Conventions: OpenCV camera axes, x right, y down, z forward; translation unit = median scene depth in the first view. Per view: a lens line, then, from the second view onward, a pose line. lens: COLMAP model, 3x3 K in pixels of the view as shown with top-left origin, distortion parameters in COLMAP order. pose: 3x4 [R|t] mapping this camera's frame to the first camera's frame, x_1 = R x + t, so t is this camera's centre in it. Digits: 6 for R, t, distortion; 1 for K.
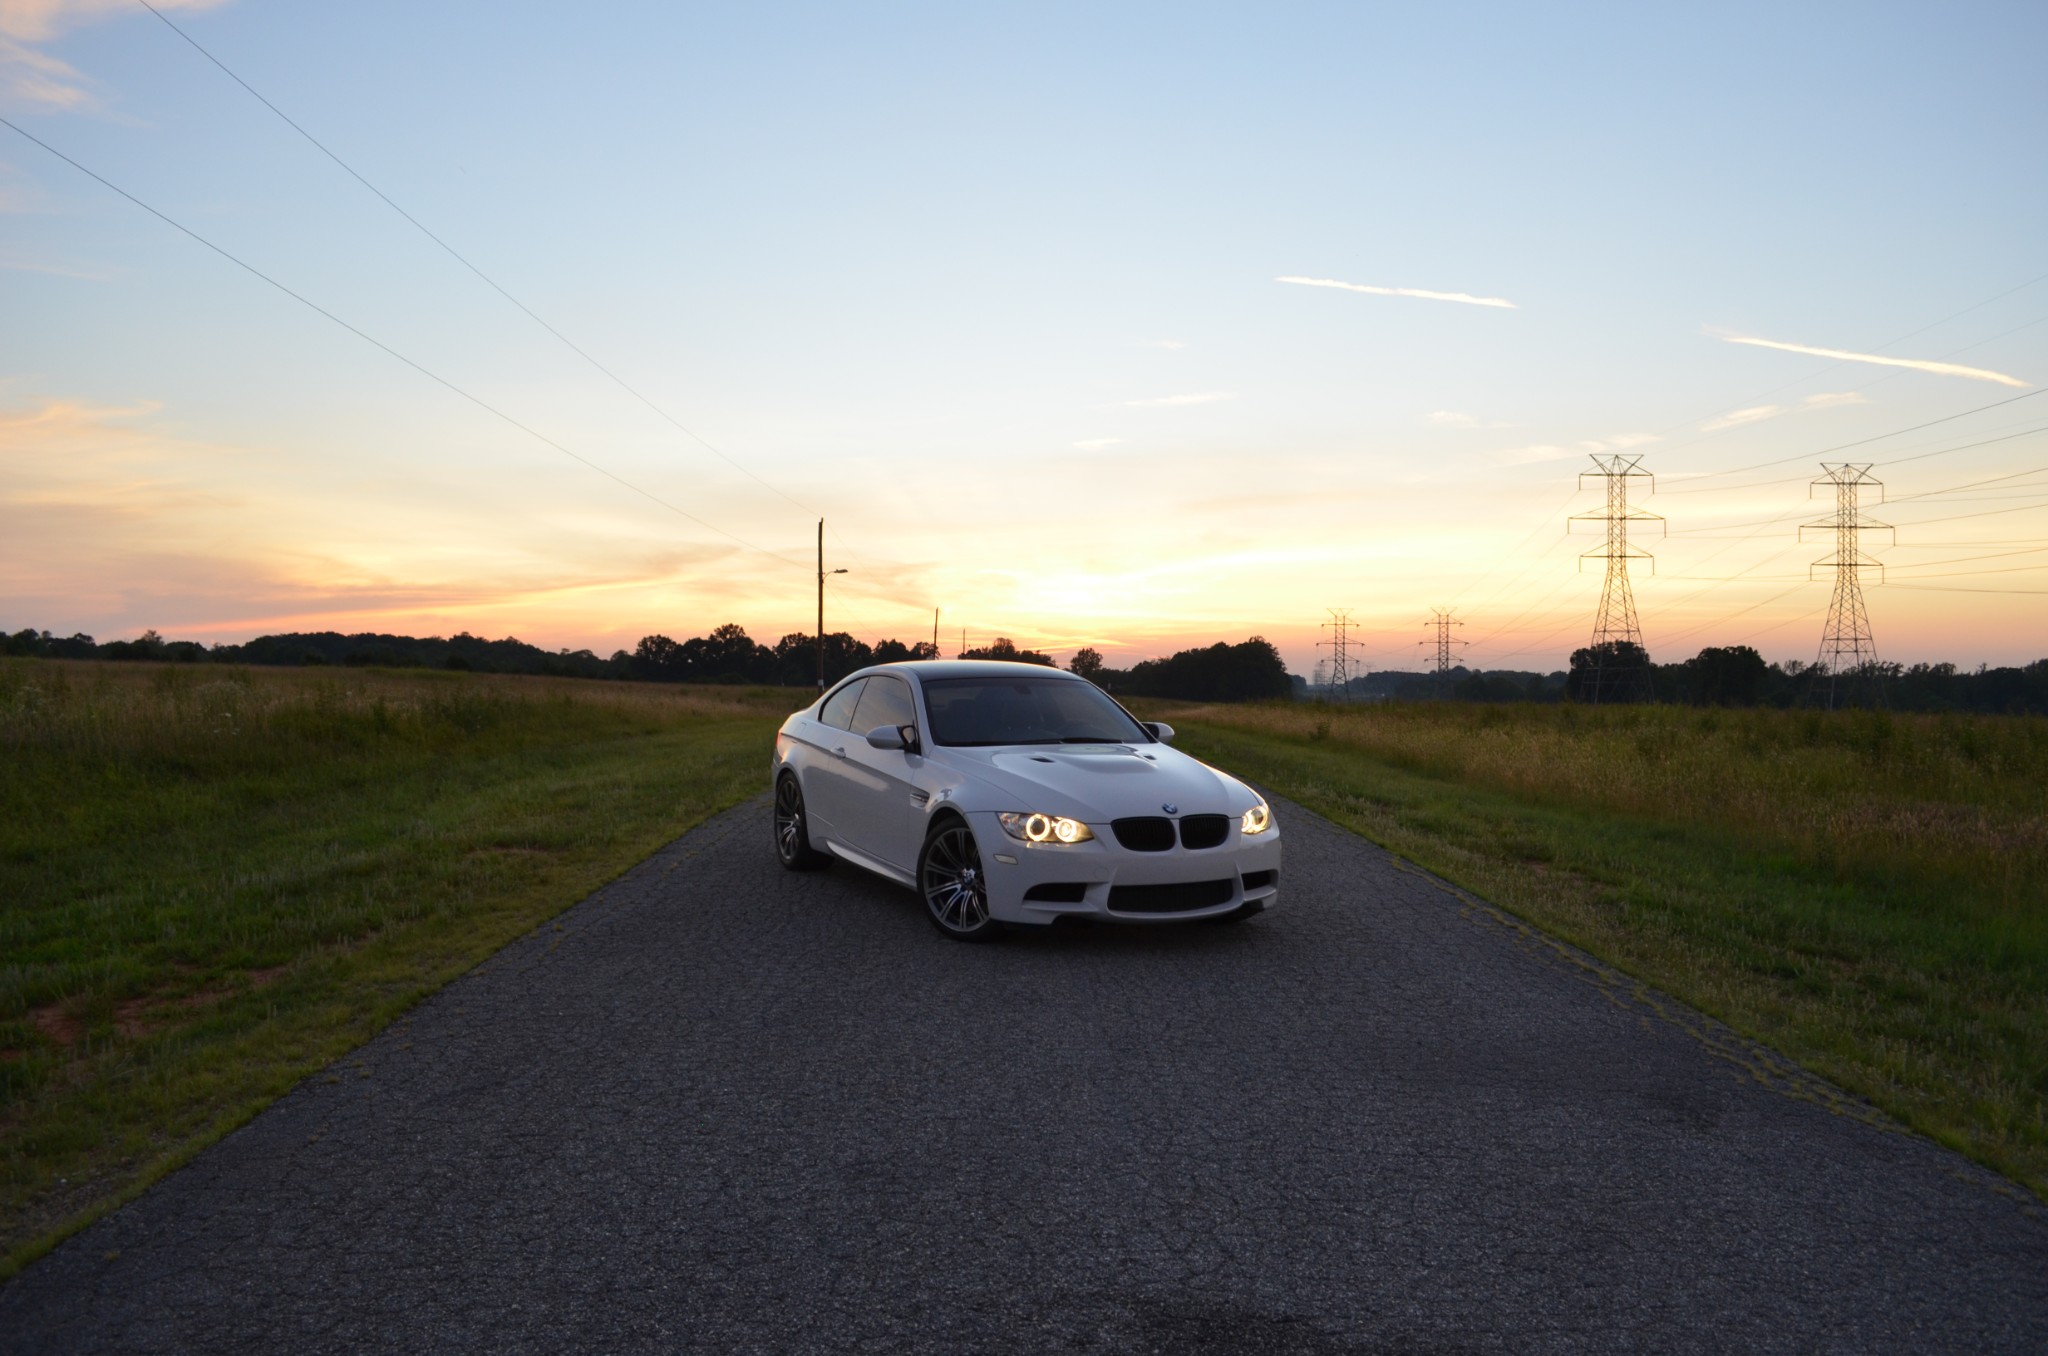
lens RADIAL K [[1607.6, 0, 1053.2], [0, 1607.6, 696.4], [0, 0, 1]] dist [-0.081395, 0.015785]
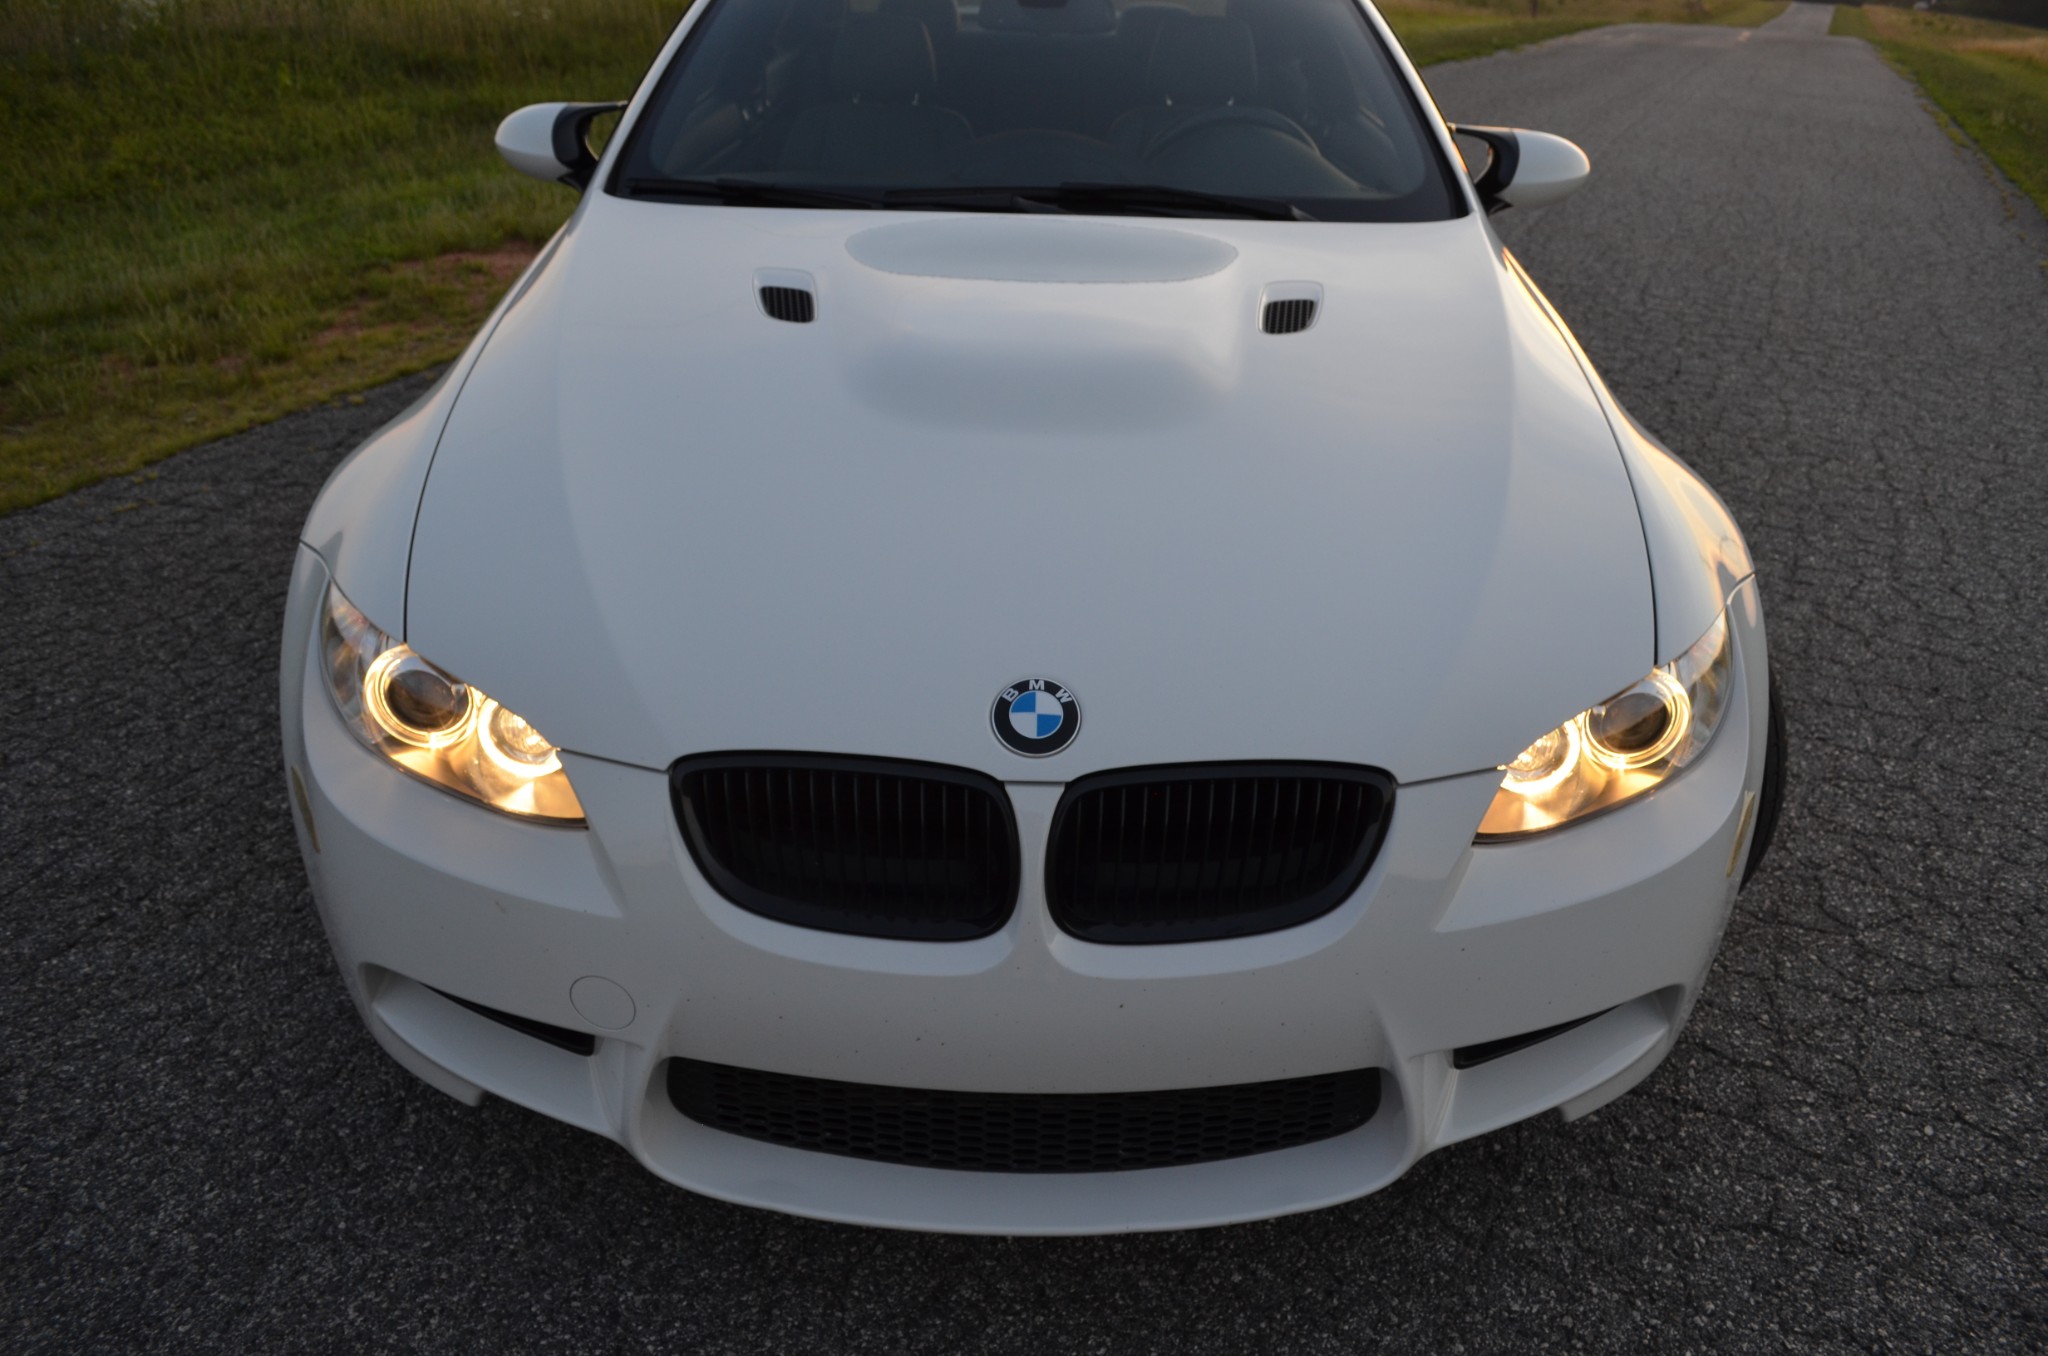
lens RADIAL K [[1607.6, 0, 1061.2], [0, 1607.6, 687.7], [0, 0, 1]] dist [-0.081395, 0.015785]
pose [[0.901013, 0.205123, -0.382231, 0.095904], [-0.031249, 0.909539, 0.414441, -0.006869], [0.432665, -0.361473, 0.825916, 0.557714]]
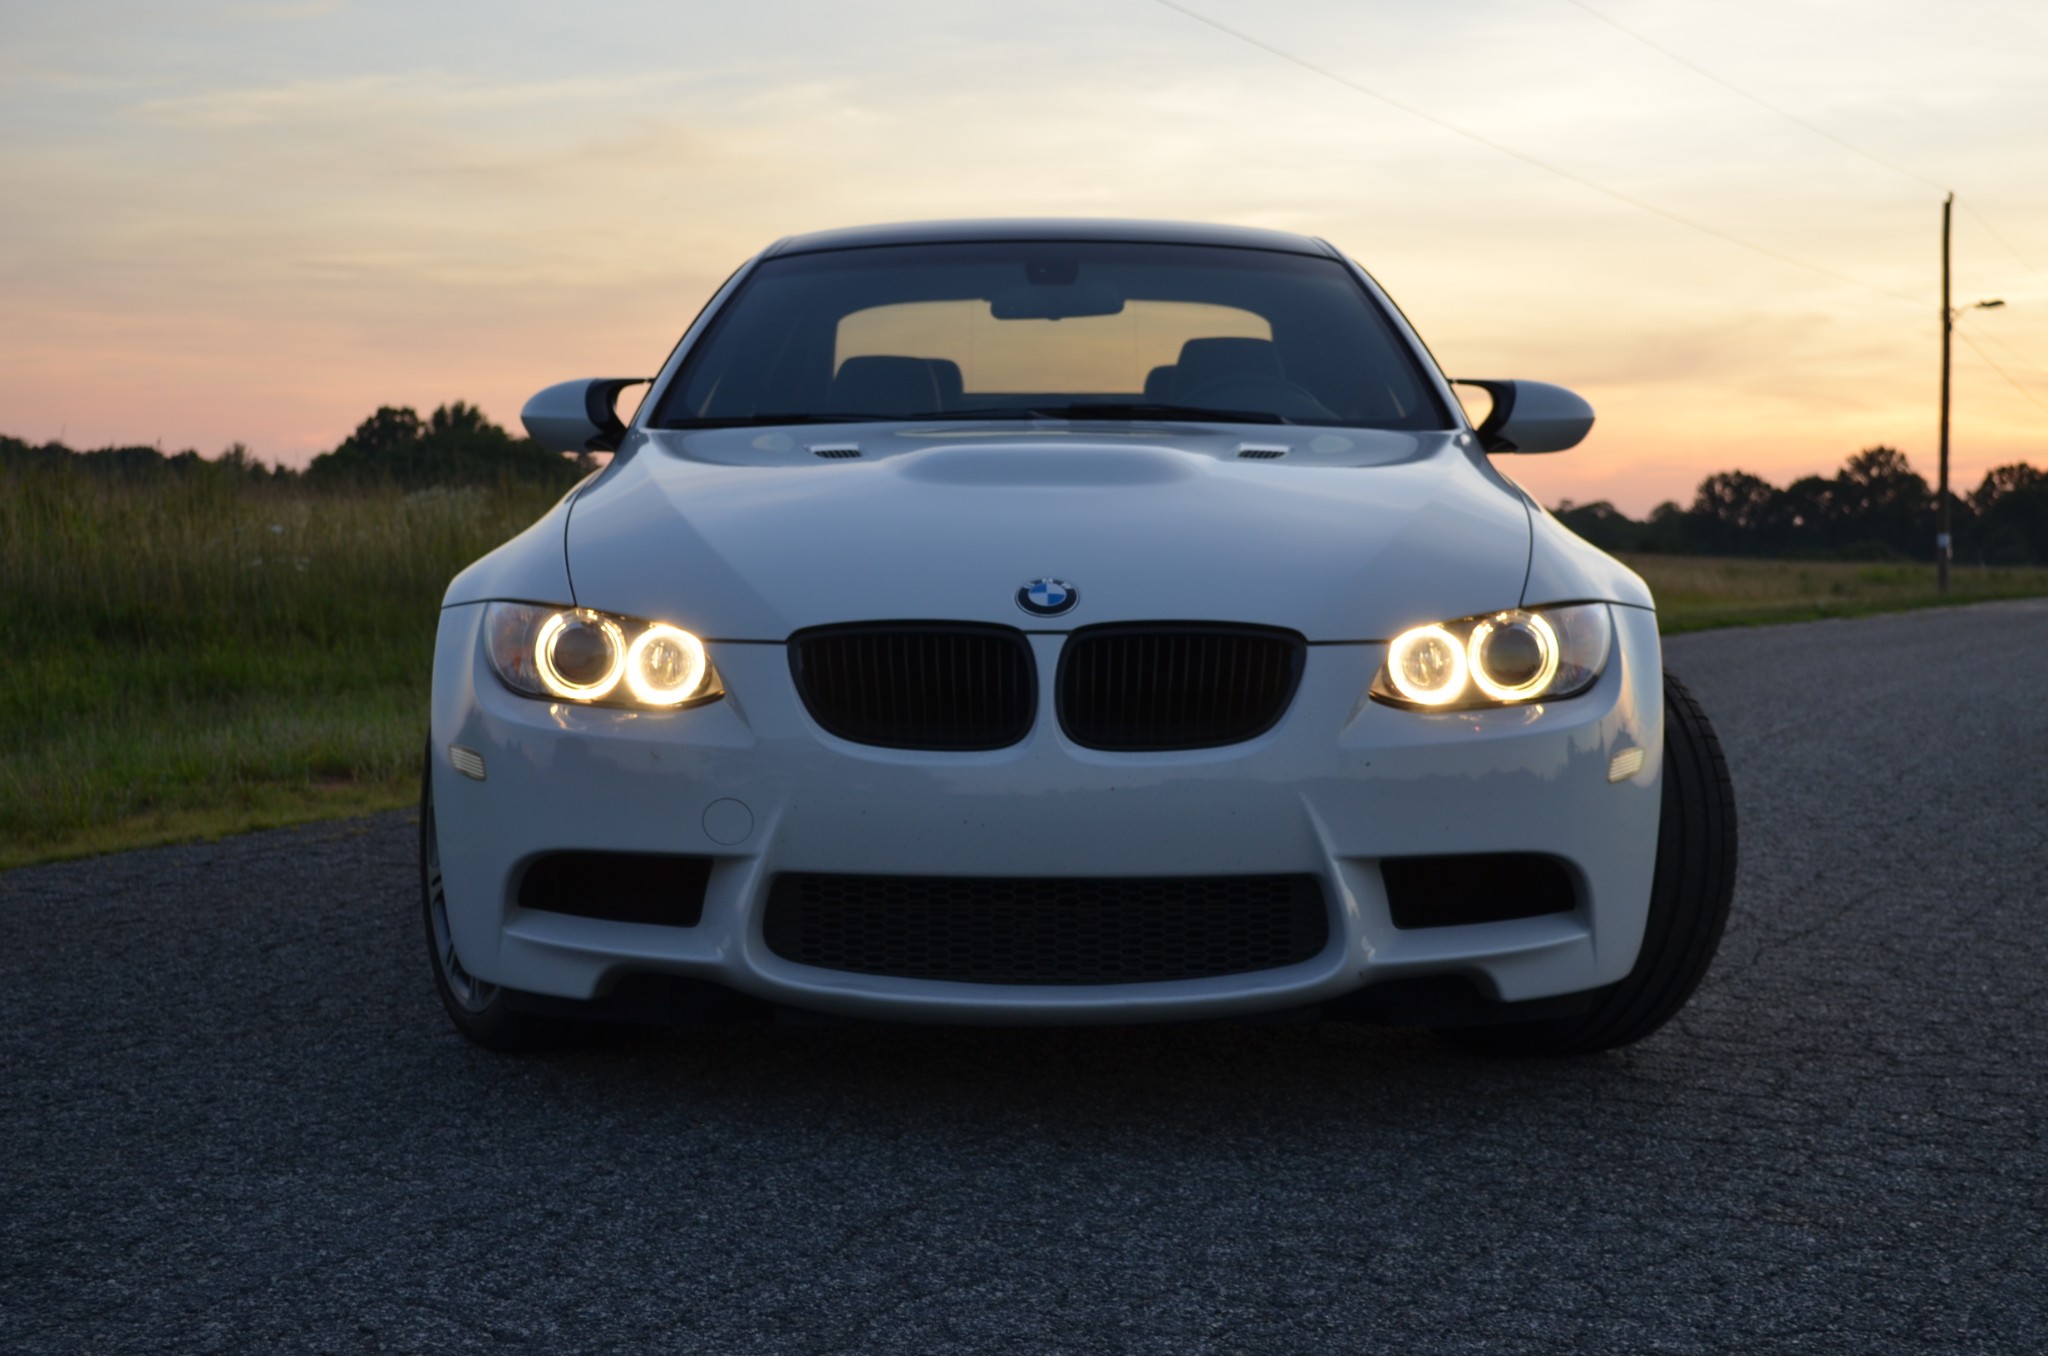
lens RADIAL K [[3128.2, 0, 1080.8], [0, 3128.2, 683.3], [0, 0, 1]] dist [-0.007309, 0.000000]
pose [[0.897336, 0.017282, -0.441009, 0.201212], [-0.004968, 0.999565, 0.029062, 0.045445], [0.441319, -0.023888, 0.897032, 0.353505]]
